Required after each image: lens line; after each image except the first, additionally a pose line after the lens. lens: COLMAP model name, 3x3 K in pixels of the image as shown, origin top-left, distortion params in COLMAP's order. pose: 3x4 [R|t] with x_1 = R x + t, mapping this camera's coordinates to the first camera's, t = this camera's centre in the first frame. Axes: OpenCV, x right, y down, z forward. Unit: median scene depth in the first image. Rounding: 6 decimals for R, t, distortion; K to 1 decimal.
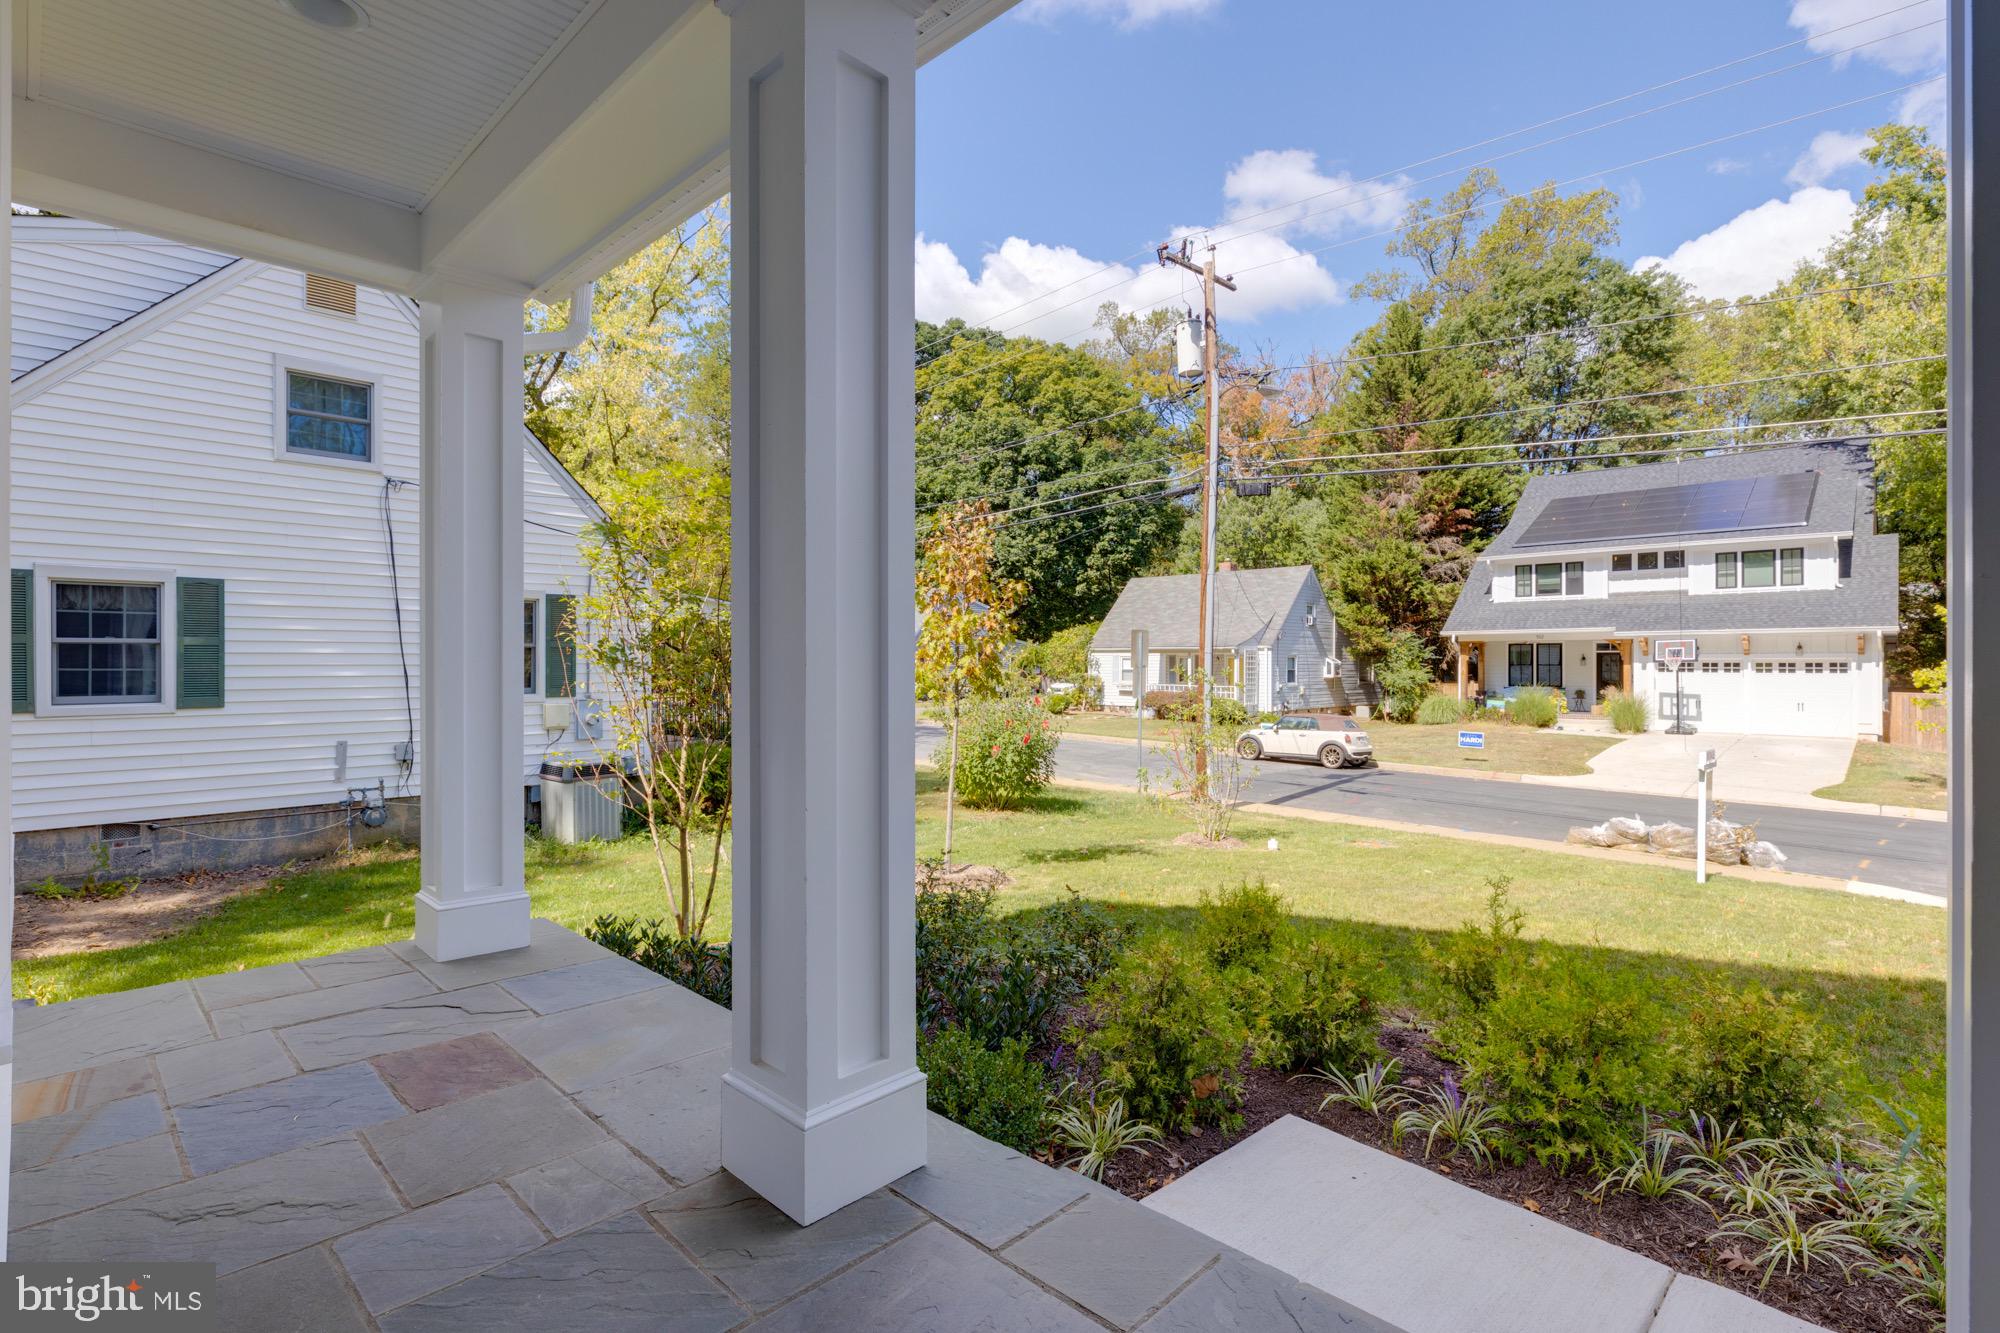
lens RADIAL K [[960.9, 0, 1001.9], [0, 960.9, 662.1], [0, 0, 1]] dist [-0.000490, -0.000040]
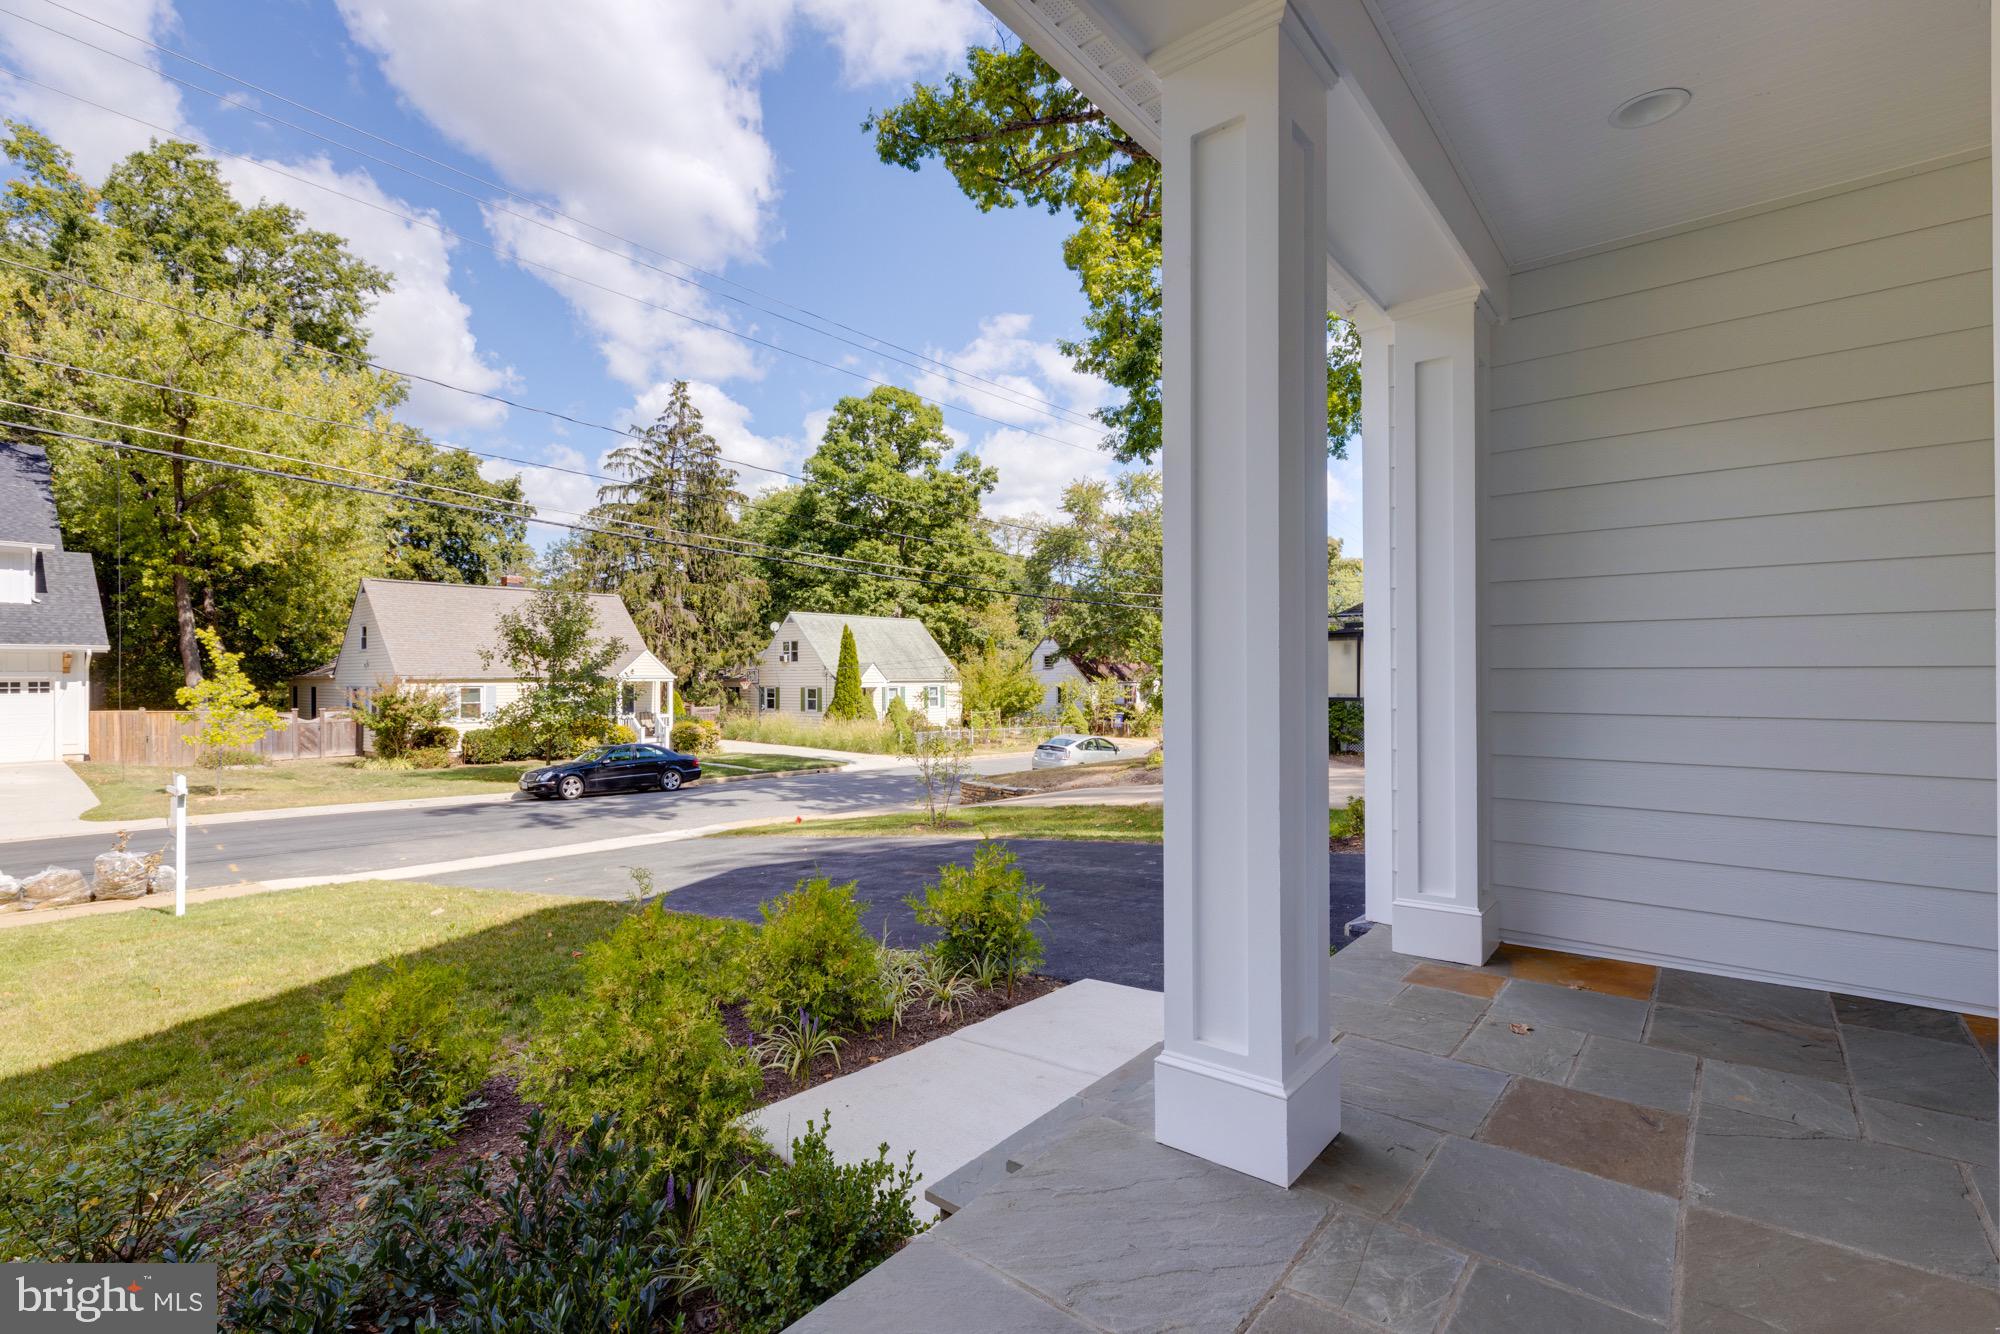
lens RADIAL K [[921.8, 0, 1002.0], [0, 921.8, 673.7], [0, 0, 1]] dist [0.000504, 0.000001]
pose [[-0.103582, 0.004252, 0.994612, -0.136212], [0.001856, 0.999990, -0.004081, -0.001628], [-0.994619, 0.001423, -0.103589, 0.152035]]
